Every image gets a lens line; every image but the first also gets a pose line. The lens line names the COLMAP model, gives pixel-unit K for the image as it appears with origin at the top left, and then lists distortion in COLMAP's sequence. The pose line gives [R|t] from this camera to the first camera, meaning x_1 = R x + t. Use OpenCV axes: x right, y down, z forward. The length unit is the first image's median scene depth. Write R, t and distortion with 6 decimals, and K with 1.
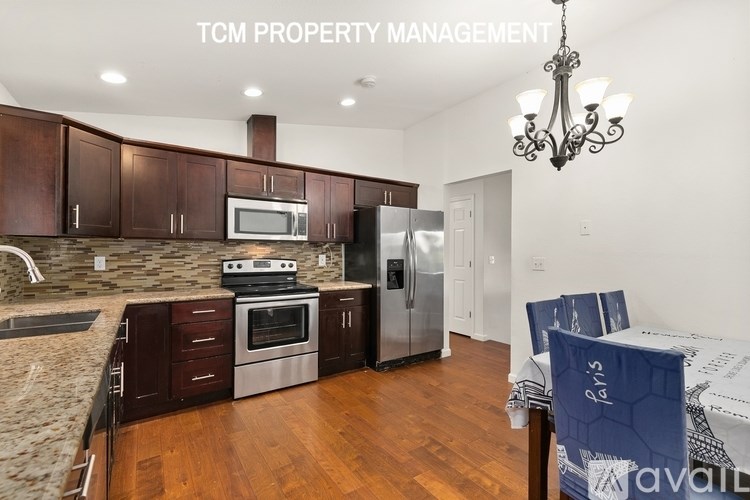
lens RADIAL K [[335.6, 0, 375.0], [0, 335.6, 252.0], [0, 0, 1]] dist [0.008975, -0.000974]
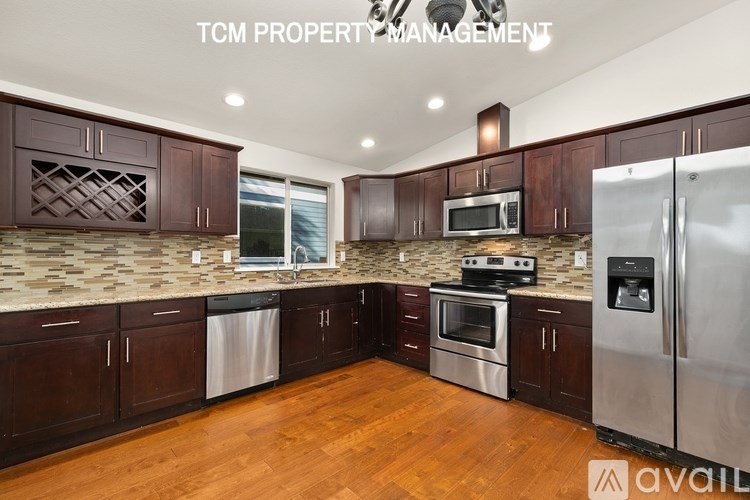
lens RADIAL K [[335.6, 0, 371.0], [0, 335.6, 253.5], [0, 0, 1]] dist [0.008975, -0.000974]
pose [[0.164727, 0.001073, -0.986339, 0.582814], [0.005326, 0.999984, 0.001977, 0.011440], [0.986325, -0.005579, 0.164719, 0.510030]]
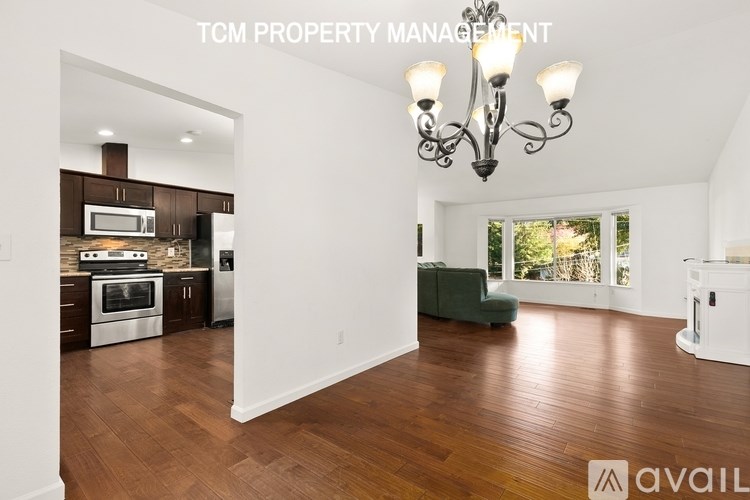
lens RADIAL K [[335.6, 0, 374.6], [0, 335.6, 253.0], [0, 0, 1]] dist [0.008975, -0.000974]
pose [[0.954649, -0.002743, 0.297721, 0.253770], [0.001352, 0.999987, 0.004877, 0.028264], [-0.297731, -0.004253, 0.954640, -0.603051]]
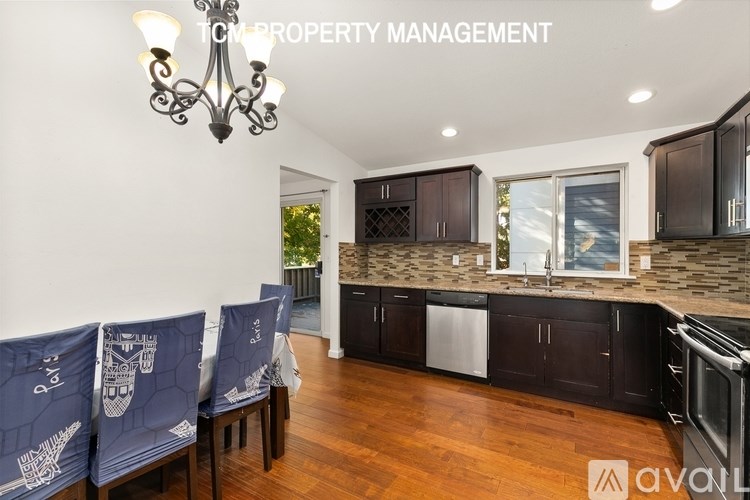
lens RADIAL K [[335.6, 0, 380.4], [0, 335.6, 251.9], [0, 0, 1]] dist [0.008975, -0.000974]
pose [[-0.907470, -0.006964, -0.420060, 0.326087], [-0.001108, 0.999899, -0.014183, 0.008919], [0.420116, -0.012405, -0.907386, 1.132826]]
